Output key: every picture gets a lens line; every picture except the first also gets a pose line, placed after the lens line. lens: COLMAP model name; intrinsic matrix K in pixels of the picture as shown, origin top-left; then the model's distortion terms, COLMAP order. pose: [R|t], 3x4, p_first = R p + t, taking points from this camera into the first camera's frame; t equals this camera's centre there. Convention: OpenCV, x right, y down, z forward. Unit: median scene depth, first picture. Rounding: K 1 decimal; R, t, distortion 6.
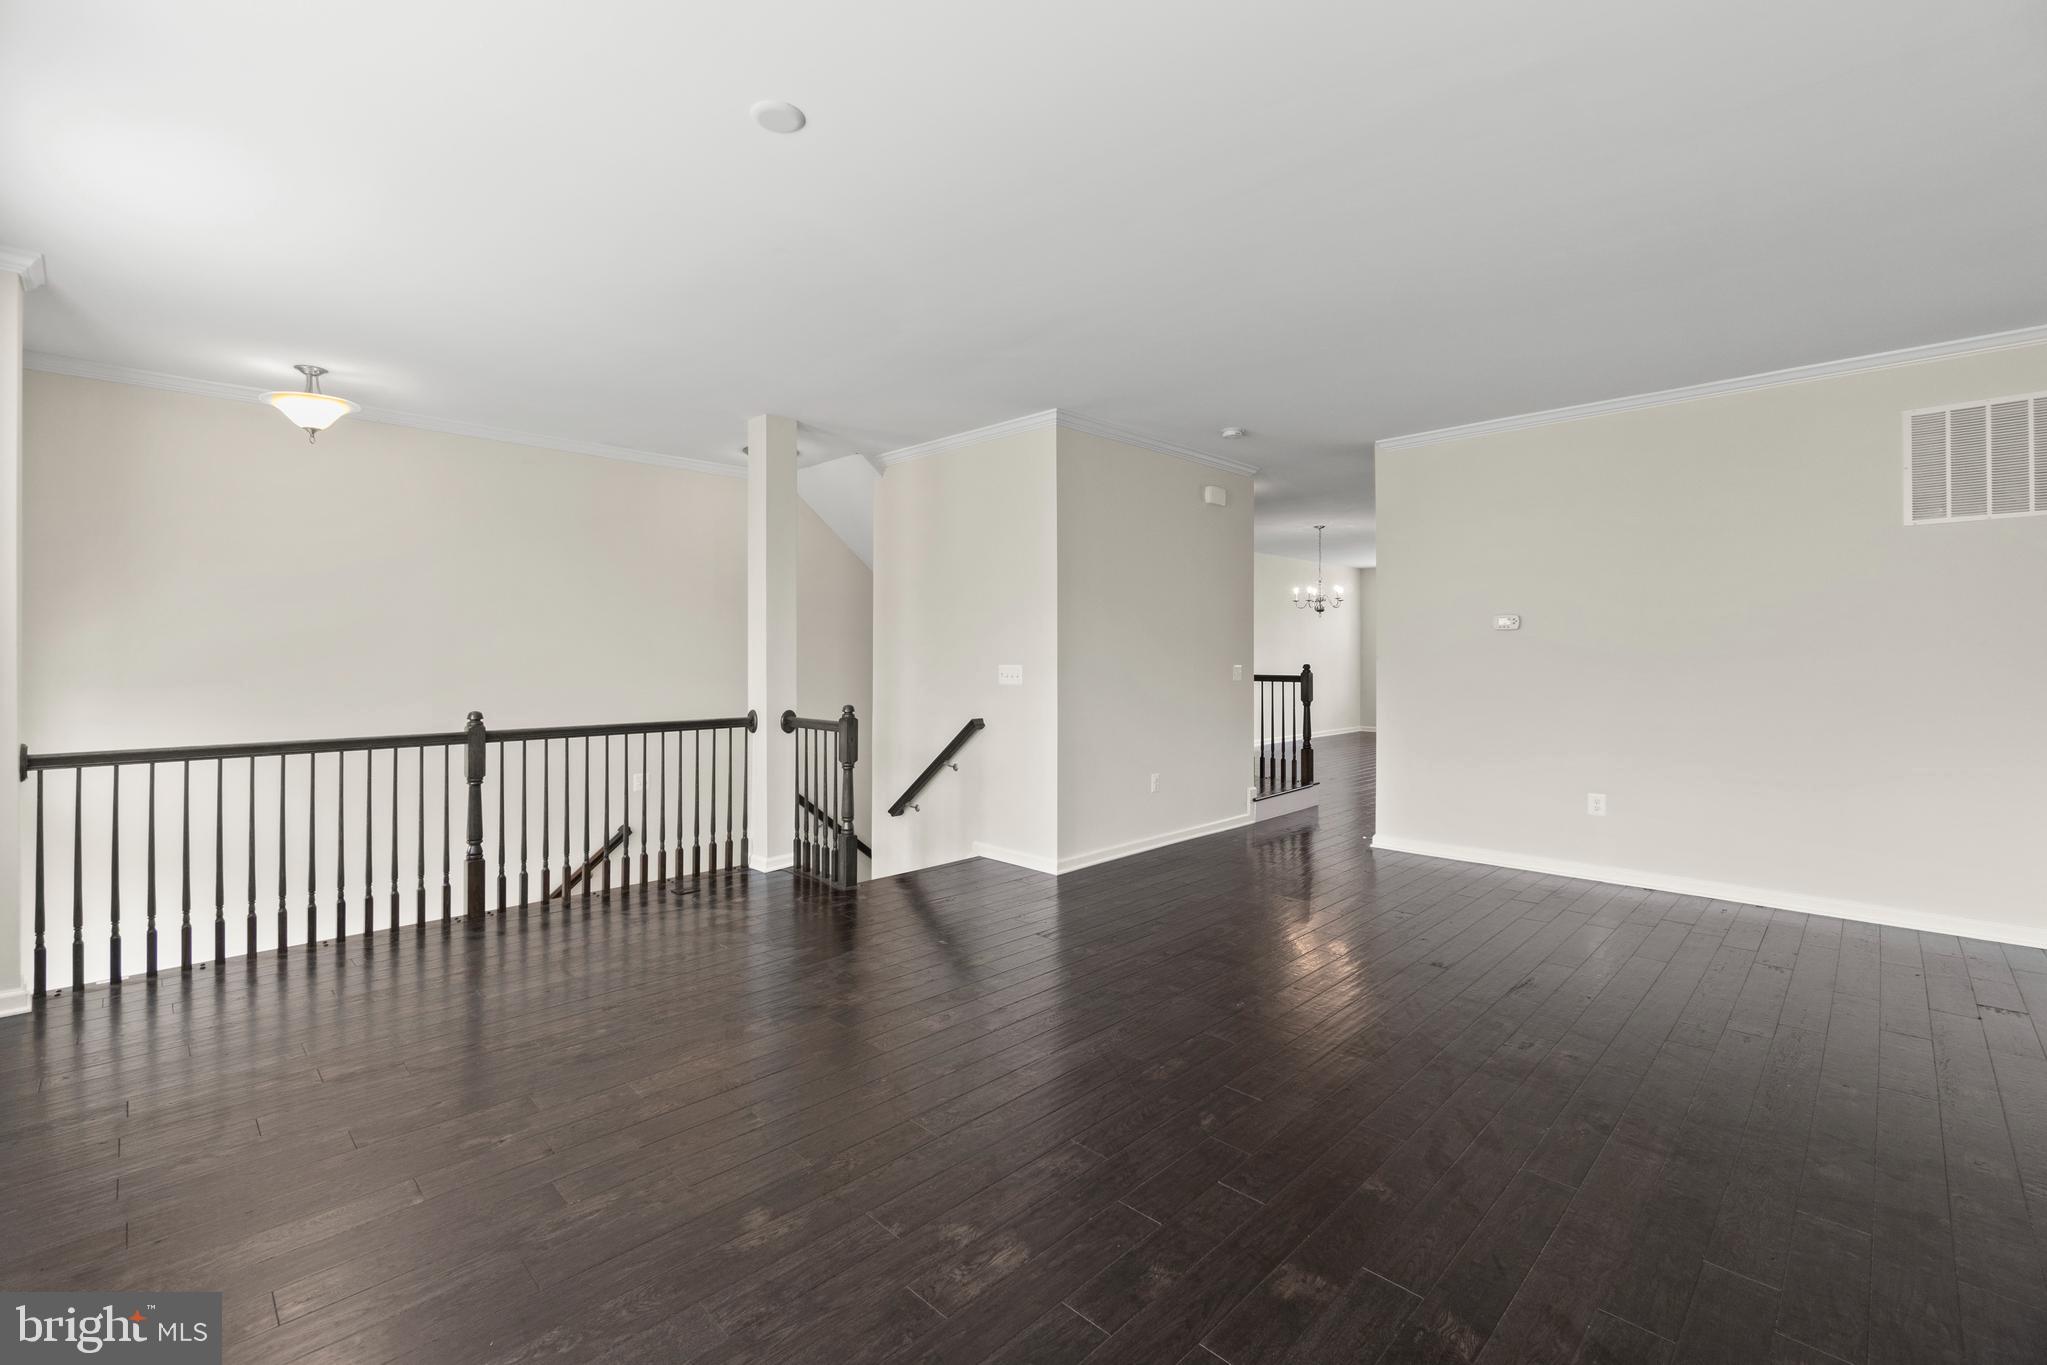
lens RADIAL K [[887.7, 0, 1015.8], [0, 887.7, 657.6], [0, 0, 1]] dist [0.000281, -0.000122]
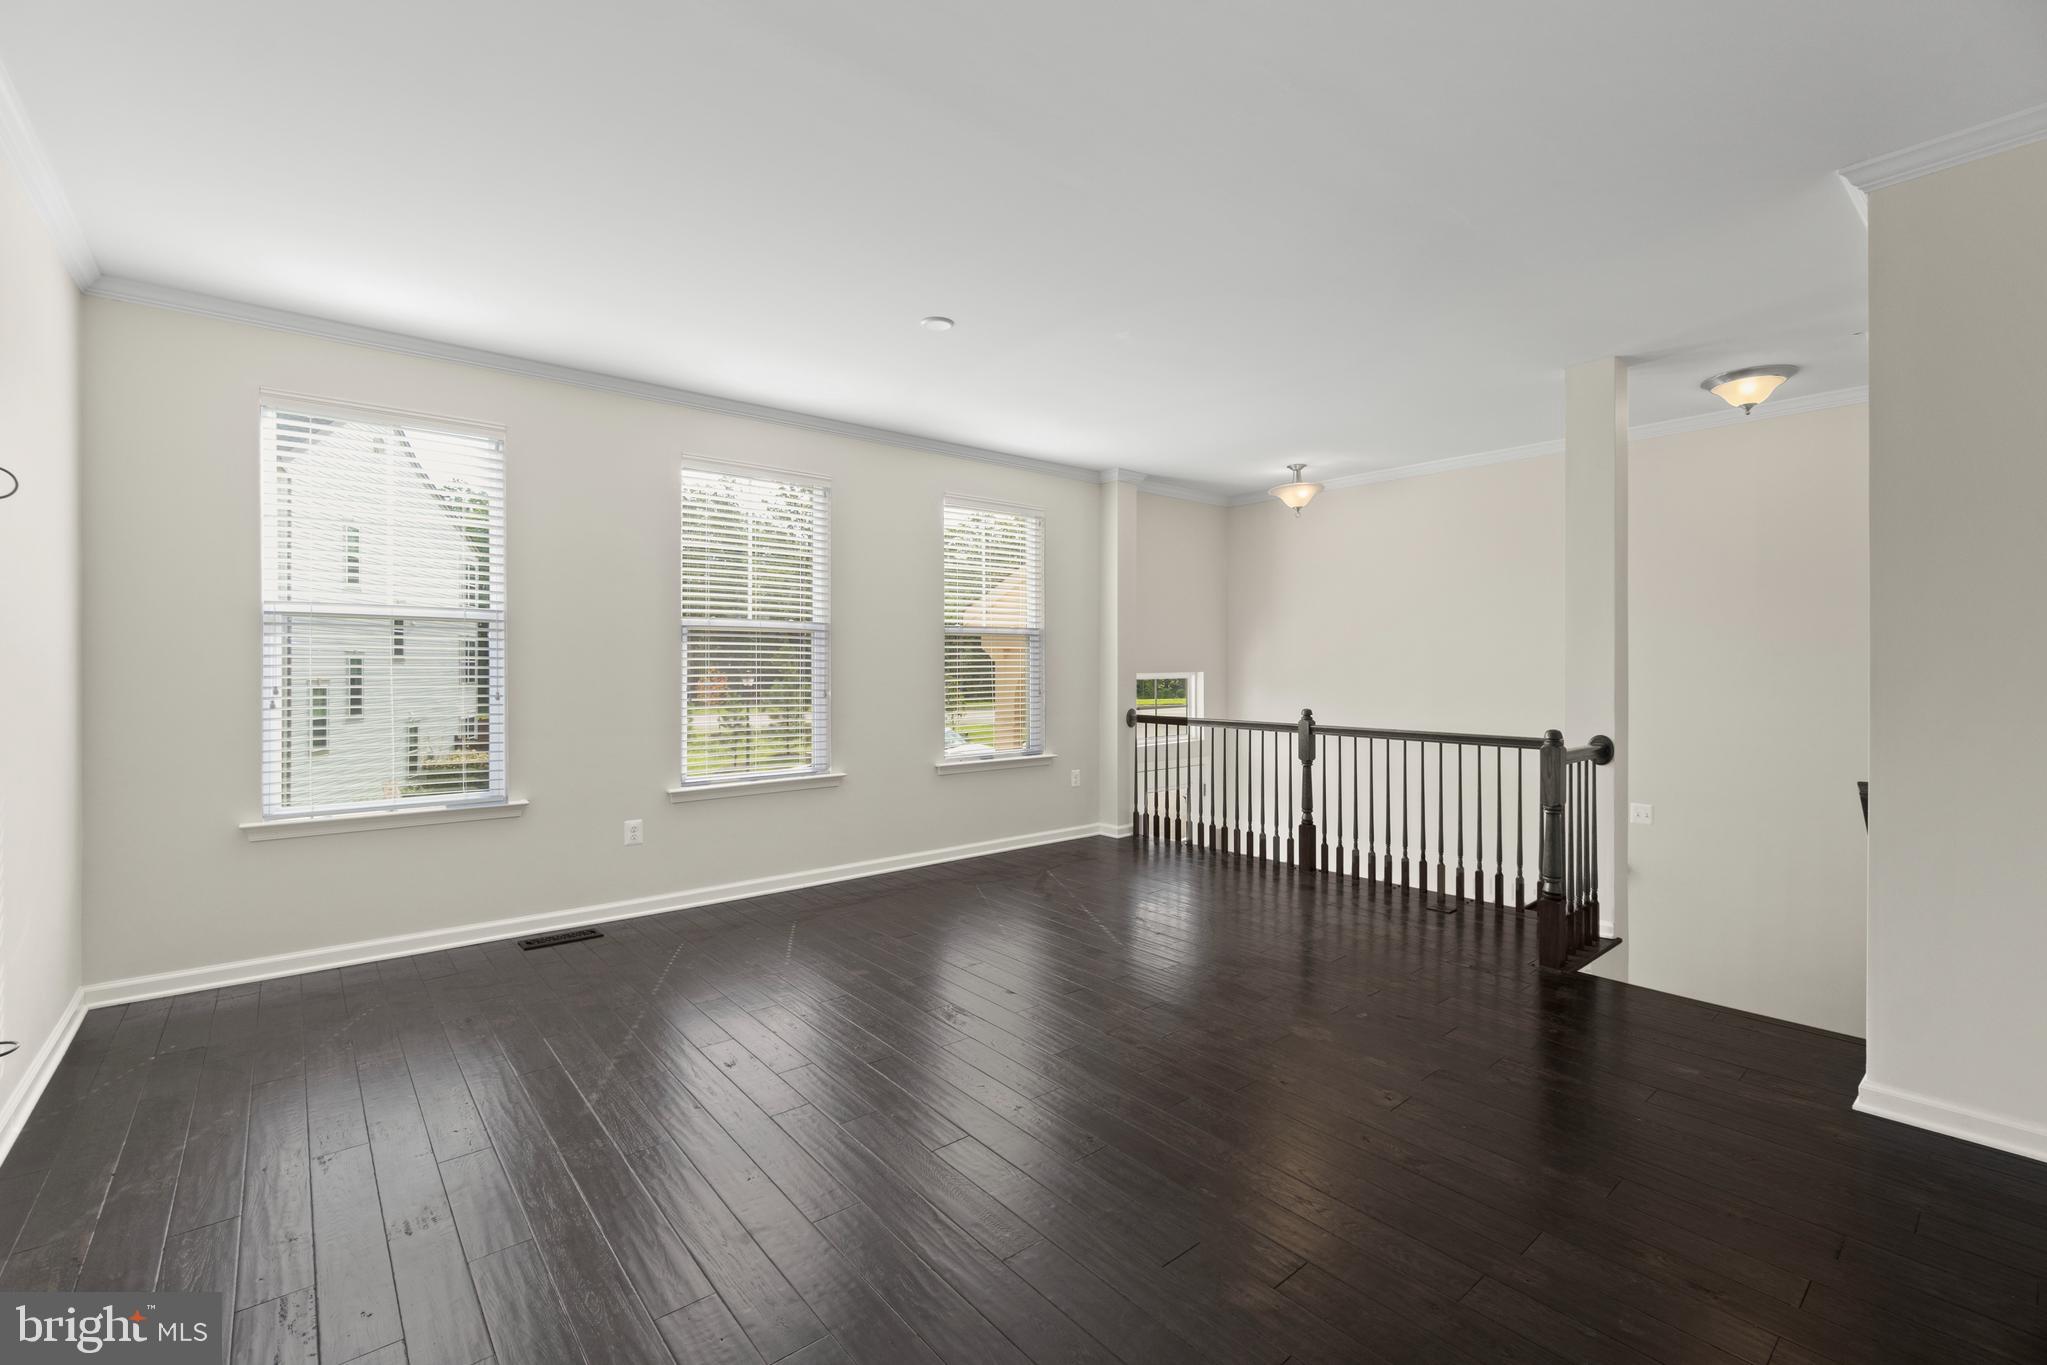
lens RADIAL K [[887.7, 0, 1015.8], [0, 887.7, 657.6], [0, 0, 1]] dist [0.000281, -0.000122]
pose [[-0.091408, -0.007685, -0.995784, 0.683076], [-0.004367, 0.999964, -0.007317, -0.001830], [0.995804, 0.003680, -0.091439, 0.676874]]
